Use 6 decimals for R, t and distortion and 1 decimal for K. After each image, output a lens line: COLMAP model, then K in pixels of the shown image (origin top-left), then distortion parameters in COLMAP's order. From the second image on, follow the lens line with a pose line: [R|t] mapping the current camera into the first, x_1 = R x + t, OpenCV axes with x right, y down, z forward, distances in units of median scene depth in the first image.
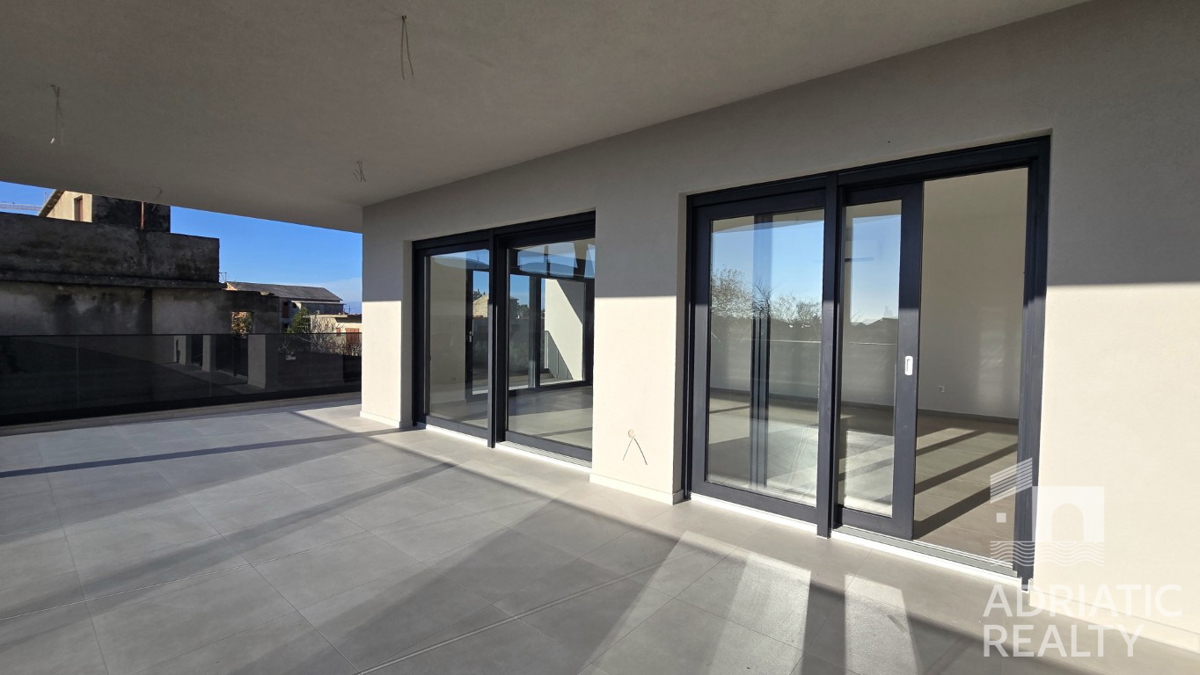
lens RADIAL K [[516.9, 0, 599.1], [0, 516.9, 334.9], [0, 0, 1]] dist [0.000382, 0.000057]
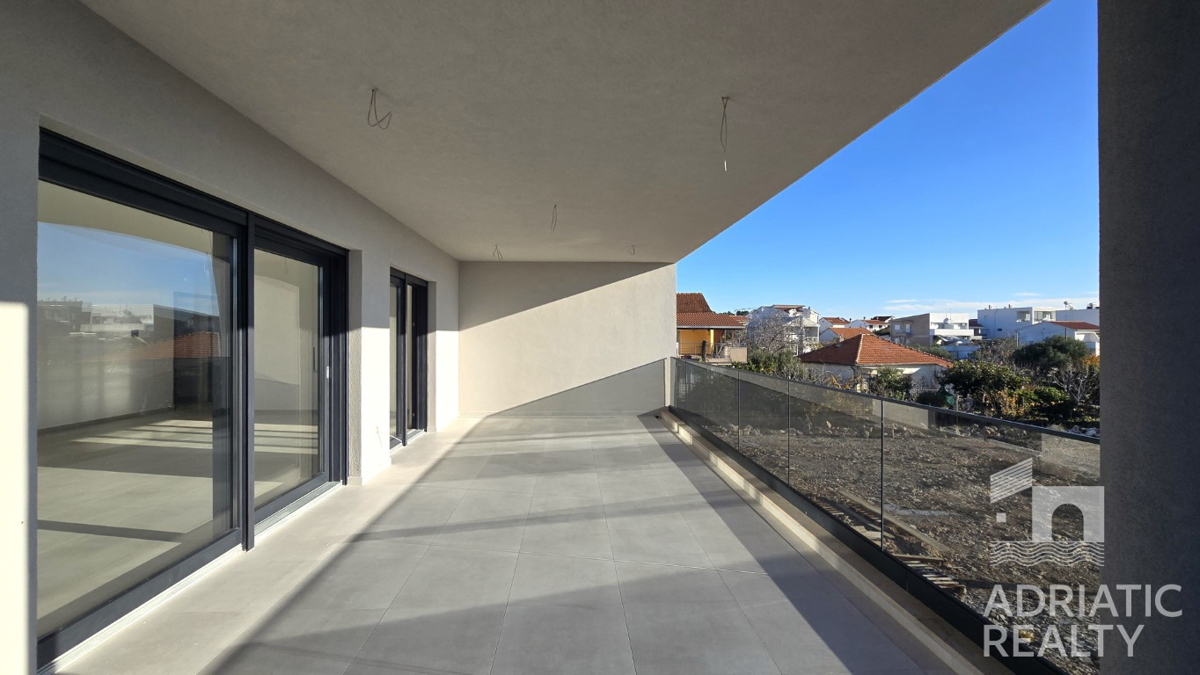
lens RADIAL K [[516.9, 0, 599.9], [0, 516.9, 338.0], [0, 0, 1]] dist [0.000382, 0.000057]
pose [[-0.690037, -0.010429, 0.723699, -1.303706], [0.014077, 0.999514, 0.027826, -0.075784], [-0.723637, 0.029388, -0.689555, 1.497218]]
